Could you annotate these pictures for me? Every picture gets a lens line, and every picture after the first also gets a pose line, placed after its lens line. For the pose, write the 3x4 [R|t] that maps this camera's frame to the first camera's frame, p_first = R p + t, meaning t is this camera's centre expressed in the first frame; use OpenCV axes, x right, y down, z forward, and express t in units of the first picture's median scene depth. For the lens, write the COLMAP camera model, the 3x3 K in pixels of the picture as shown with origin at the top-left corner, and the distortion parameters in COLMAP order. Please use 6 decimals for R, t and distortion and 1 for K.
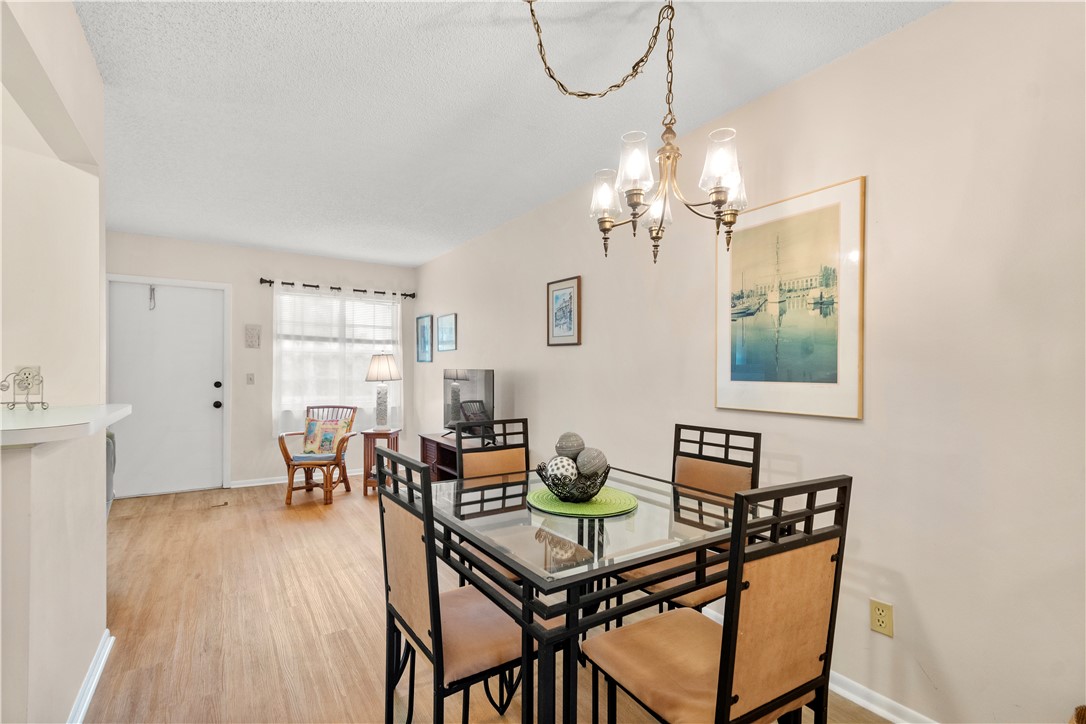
lens RADIAL K [[477.6, 0, 526.5], [0, 477.6, 377.5], [0, 0, 1]] dist [0.017293, -0.007497]
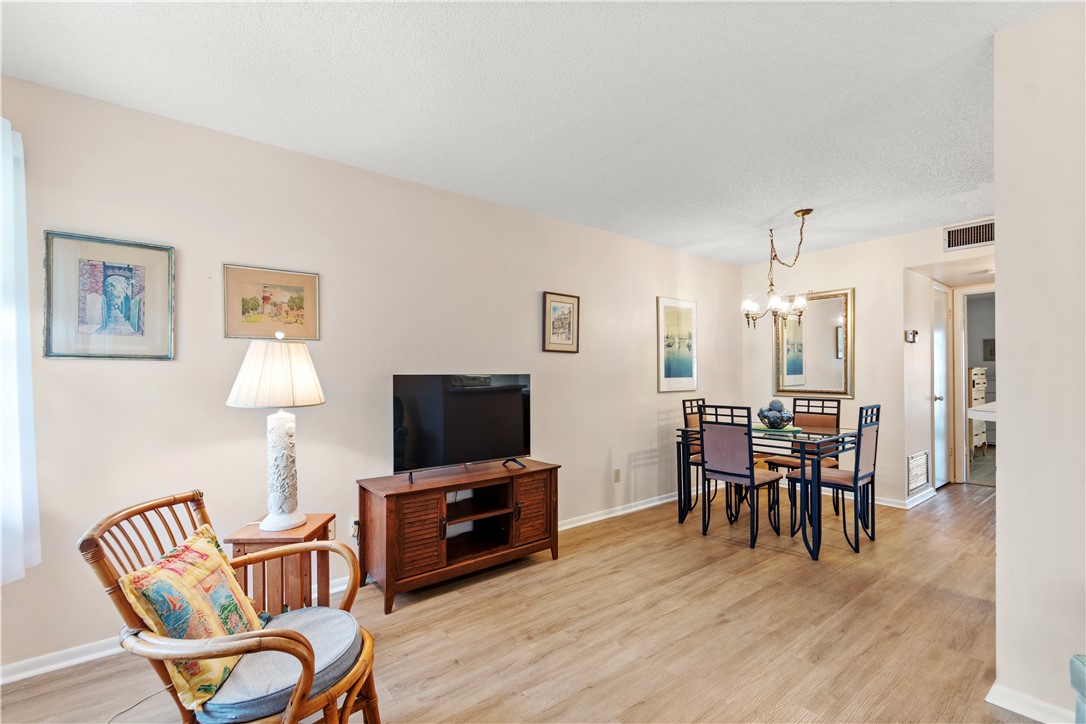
lens RADIAL K [[477.6, 0, 521.8], [0, 477.6, 374.5], [0, 0, 1]] dist [0.017293, -0.007497]
pose [[-0.076192, -0.005890, 0.997076, -0.967171], [0.025376, 0.999647, 0.007845, -0.024101], [-0.996770, 0.025900, -0.076016, 1.096172]]
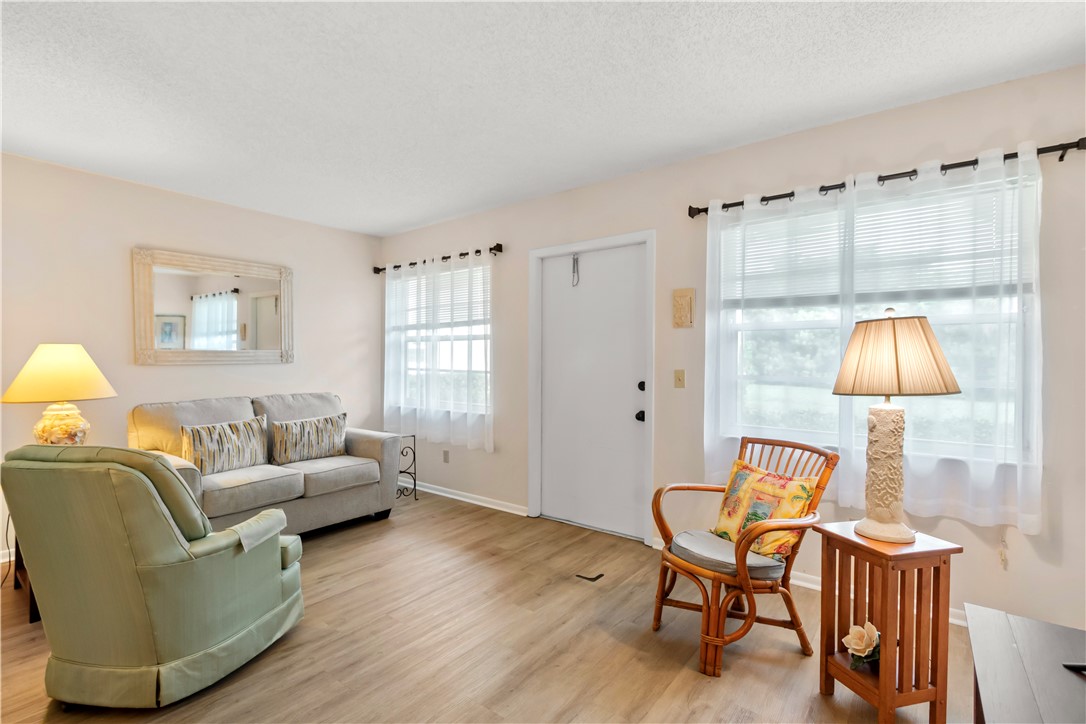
lens RADIAL K [[502.5, 0, 519.5], [0, 502.5, 363.0], [0, 0, 1]] dist [0.014564, -0.005243]
pose [[0.304531, 0.000798, -0.952502, -0.037704], [-0.016417, 0.999855, -0.004411, -0.014620], [0.952361, 0.016981, 0.304500, 0.833848]]
